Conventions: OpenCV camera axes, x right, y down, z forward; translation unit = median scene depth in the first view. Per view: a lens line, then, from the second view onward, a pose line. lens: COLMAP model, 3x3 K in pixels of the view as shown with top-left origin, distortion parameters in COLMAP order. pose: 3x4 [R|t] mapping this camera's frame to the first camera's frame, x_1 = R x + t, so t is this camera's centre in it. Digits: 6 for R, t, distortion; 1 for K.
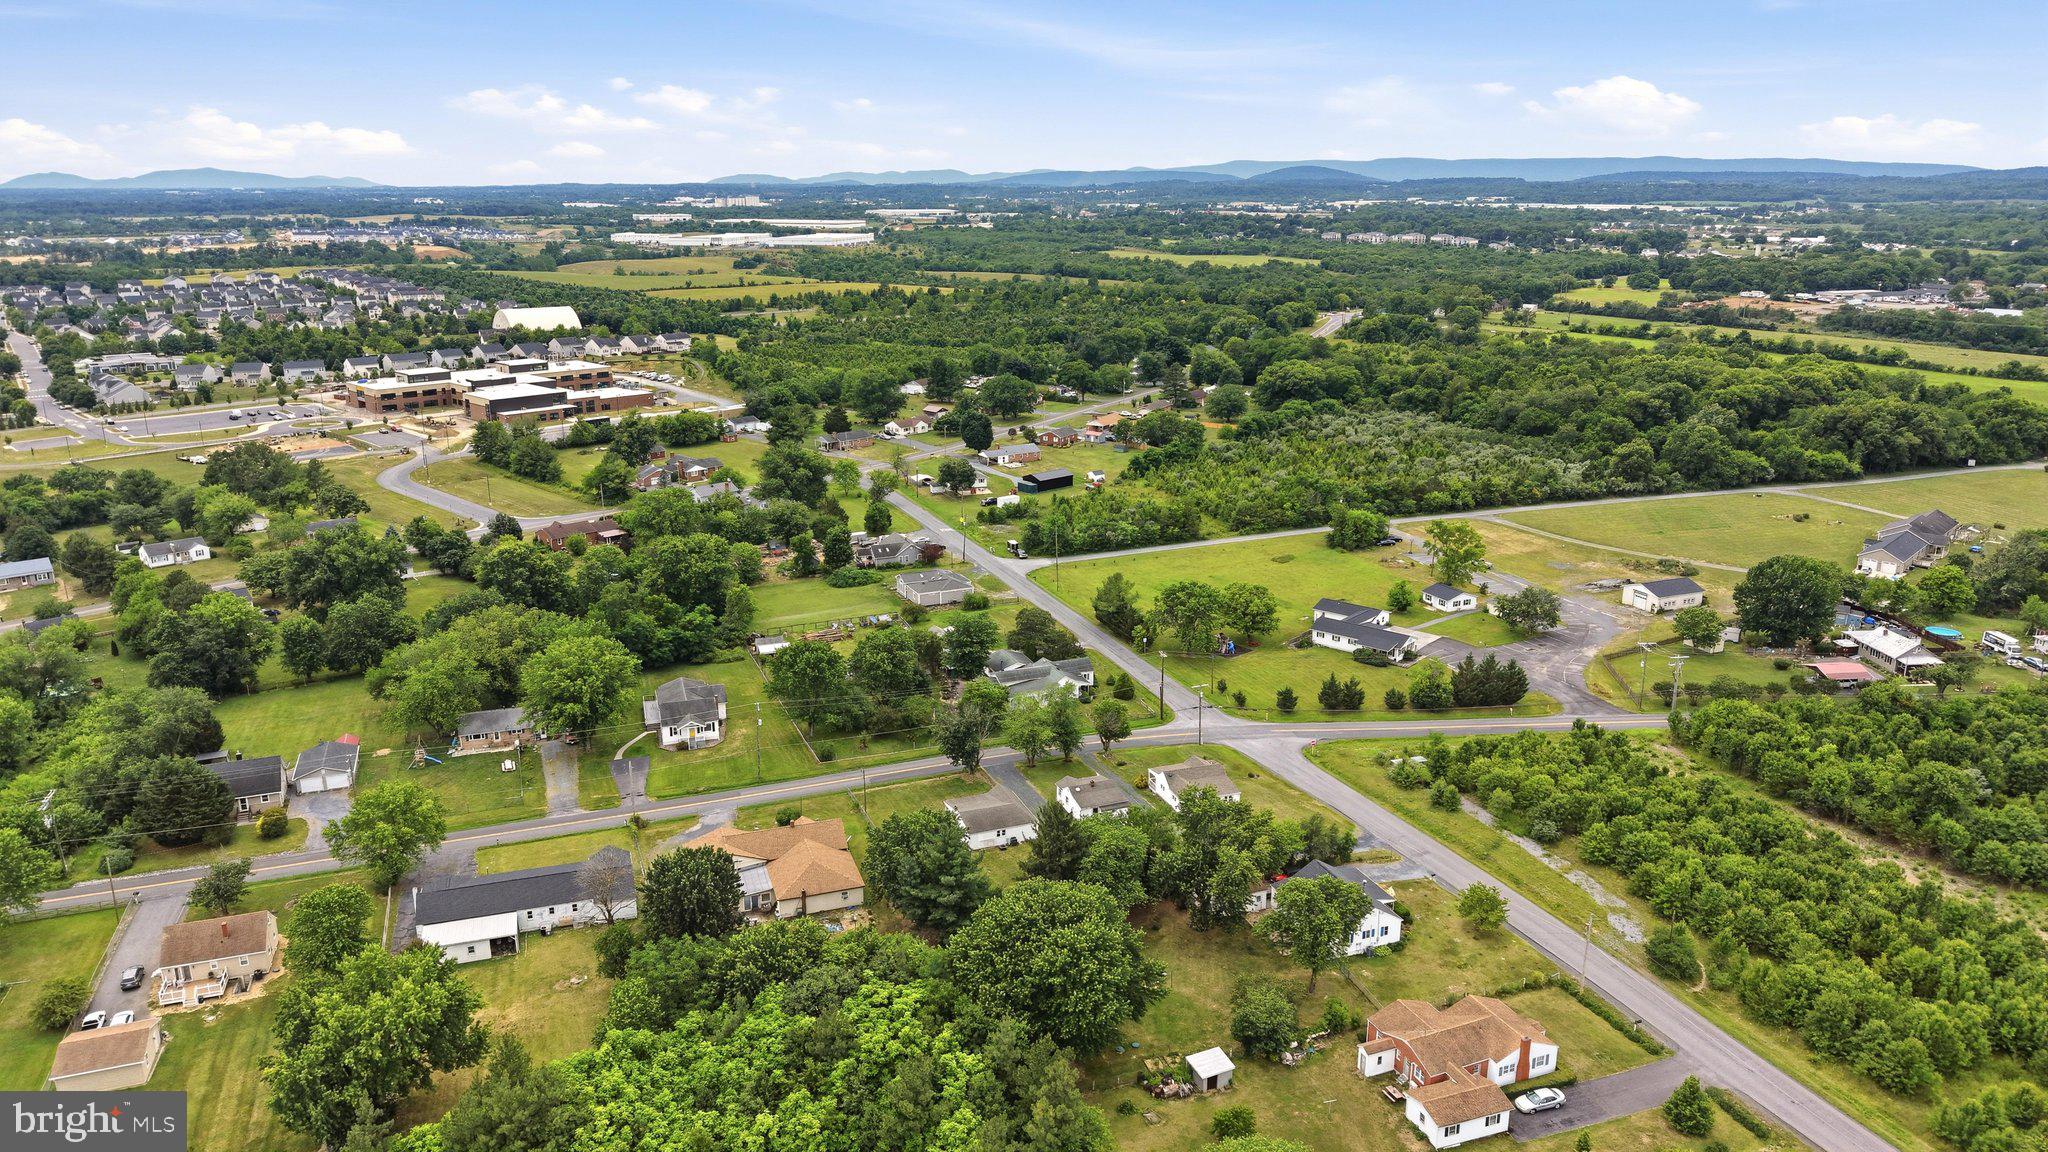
lens RADIAL K [[1374.3, 0, 1022.4], [0, 1374.3, 578.4], [0, 0, 1]] dist [0.042783, -0.054702]
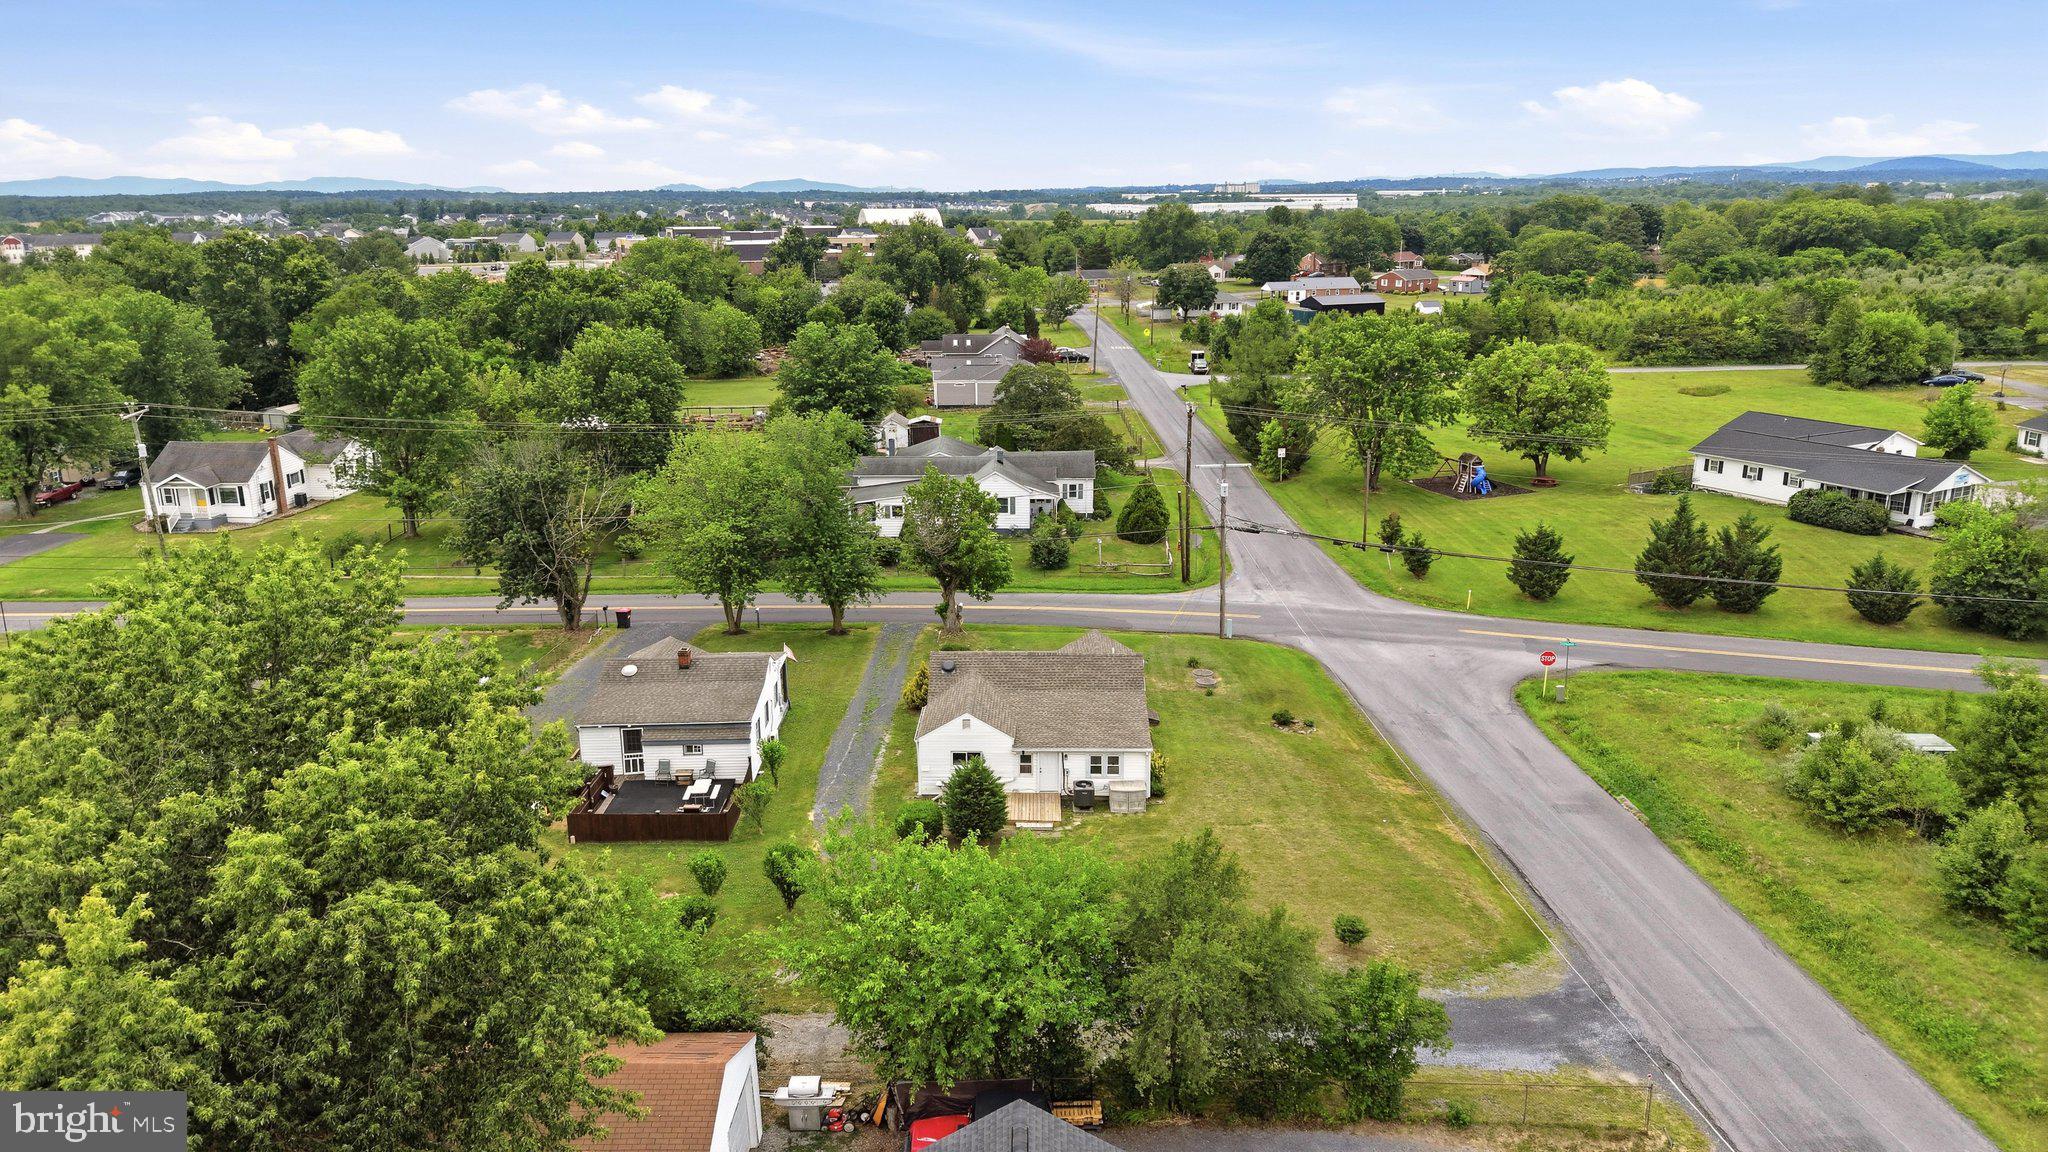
lens RADIAL K [[1374.3, 0, 1025.8], [0, 1374.3, 572.1], [0, 0, 1]] dist [0.042783, -0.054702]
pose [[0.935549, 0.089396, -0.341696, 0.184731], [-0.092809, 0.995663, 0.006382, 0.098019], [0.340785, 0.025741, 0.939789, 0.593717]]
